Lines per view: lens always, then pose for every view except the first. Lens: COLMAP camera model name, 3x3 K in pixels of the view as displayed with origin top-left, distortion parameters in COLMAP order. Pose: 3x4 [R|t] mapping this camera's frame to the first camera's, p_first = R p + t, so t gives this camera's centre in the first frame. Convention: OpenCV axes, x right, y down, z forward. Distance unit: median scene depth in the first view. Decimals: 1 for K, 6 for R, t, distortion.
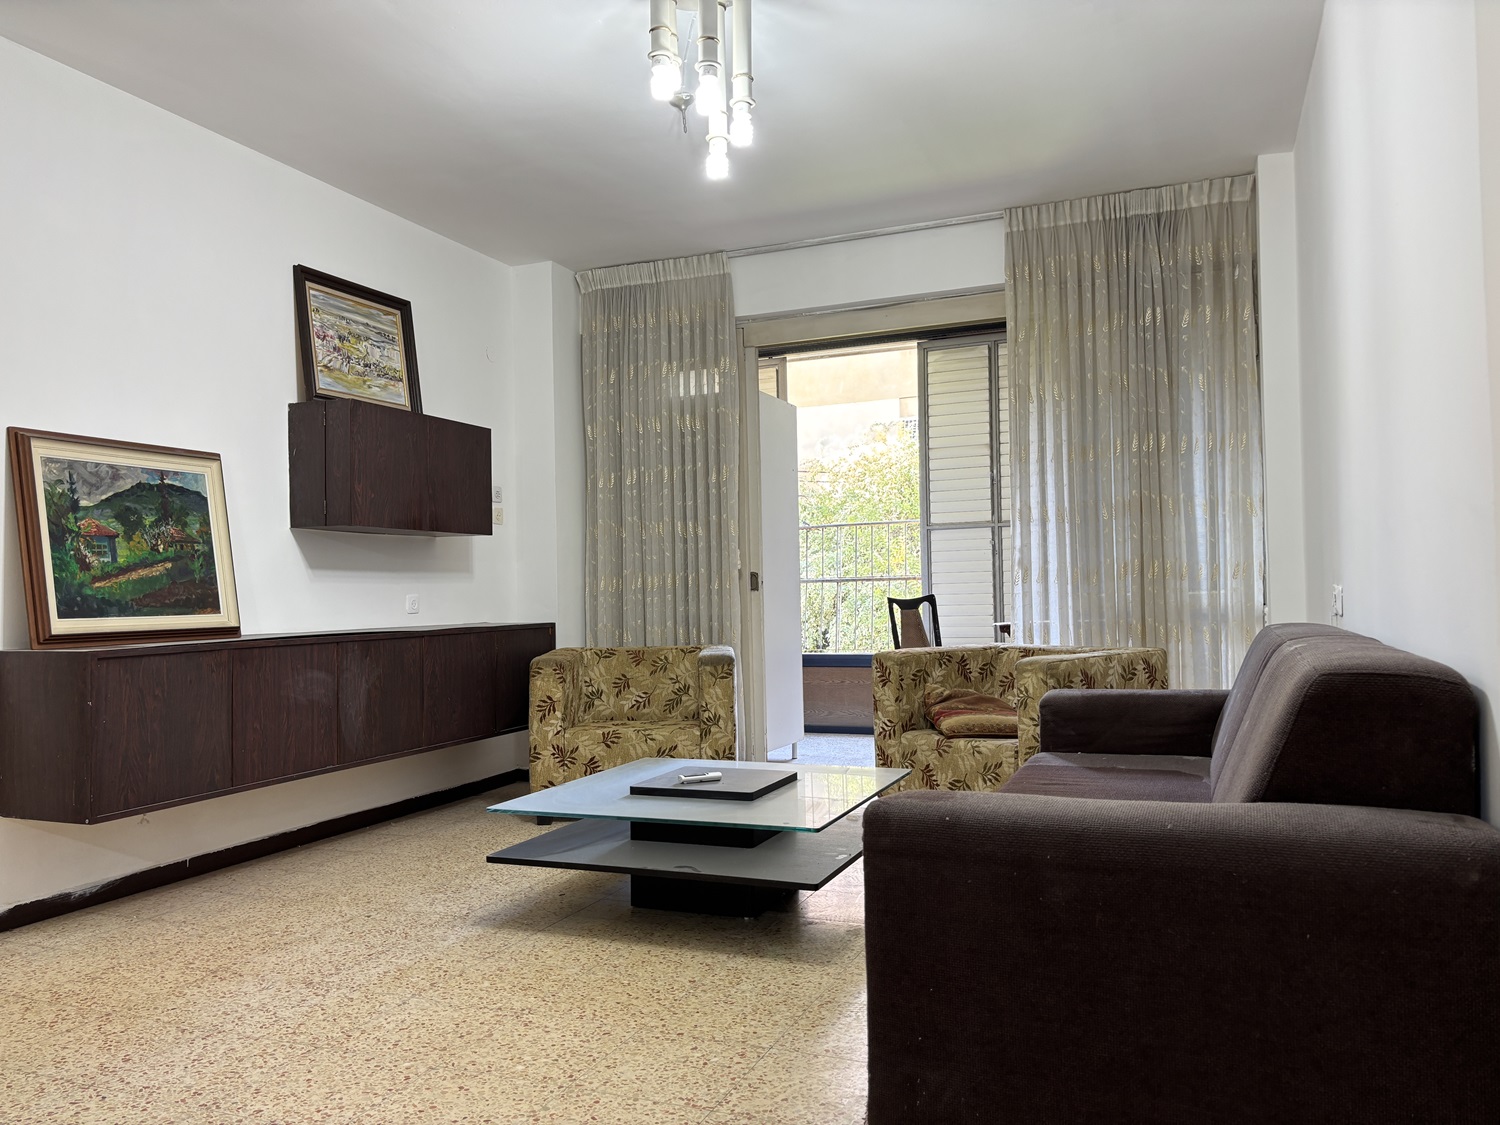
lens RADIAL K [[1131.8, 0, 742.1], [0, 1131.8, 579.3], [0, 0, 1]] dist [0.088079, -0.105552]
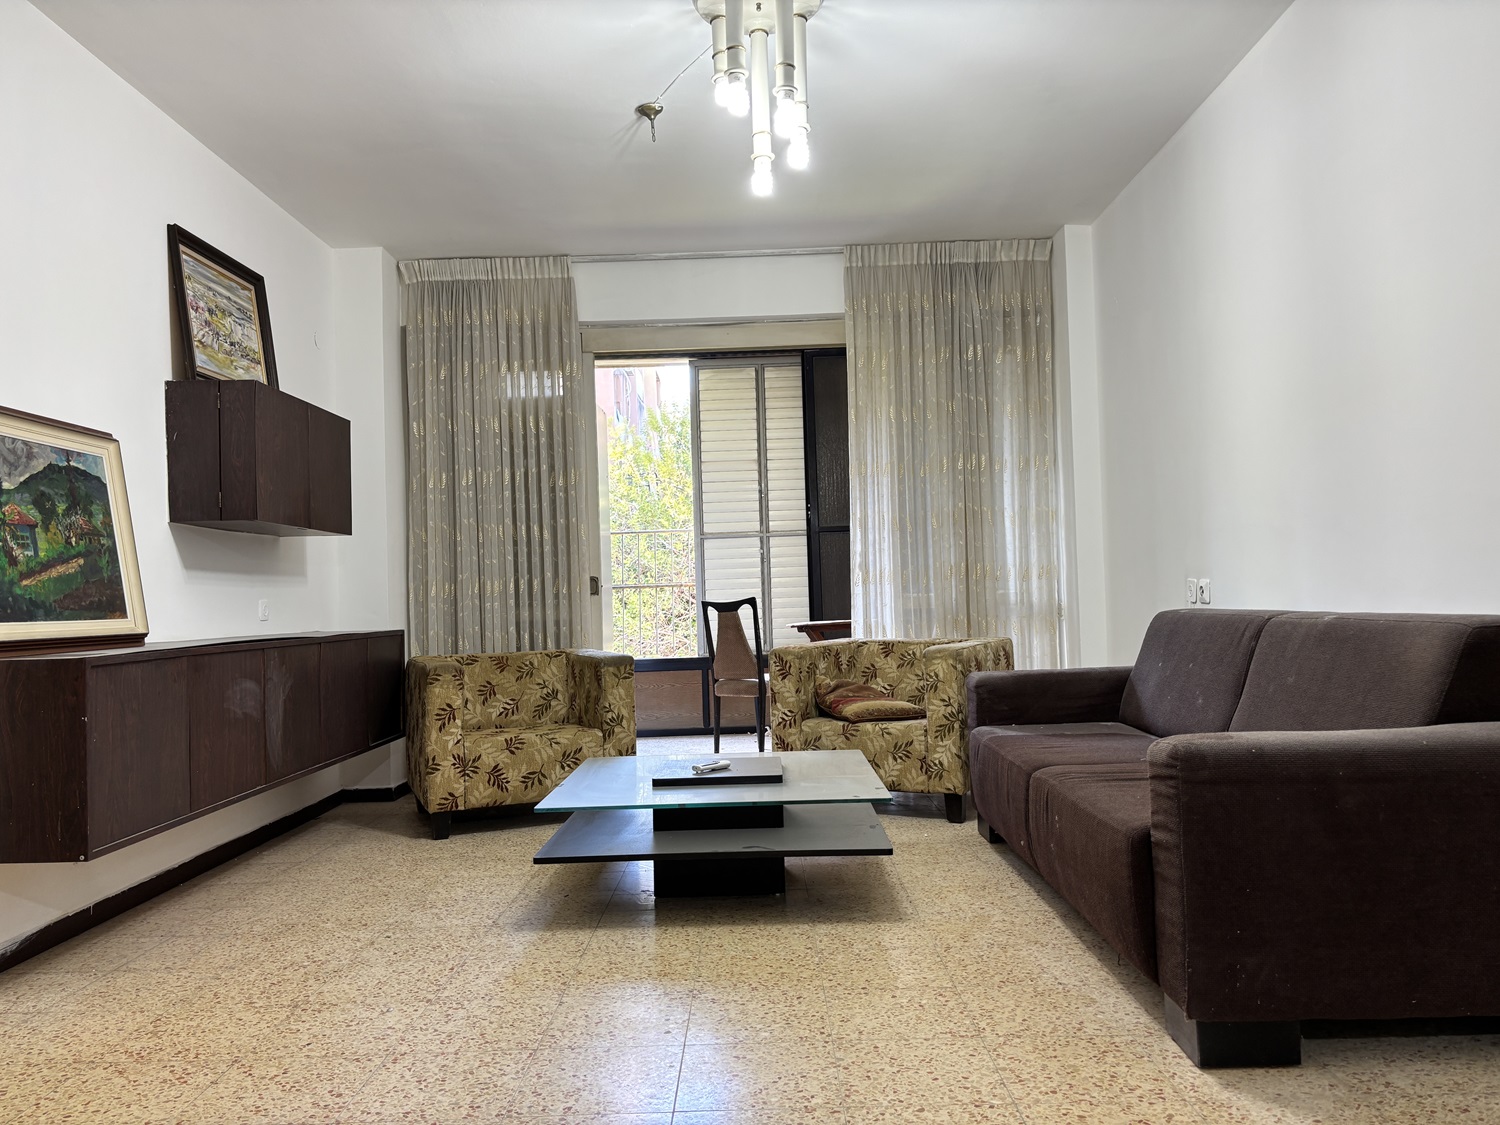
lens RADIAL K [[1131.8, 0, 742.1], [0, 1131.8, 579.3], [0, 0, 1]] dist [0.088079, -0.105552]
pose [[0.931322, -0.003429, 0.364182, -0.299540], [0.009378, 0.999850, -0.014569, 0.015395], [-0.364077, 0.016984, 0.931214, 0.019658]]
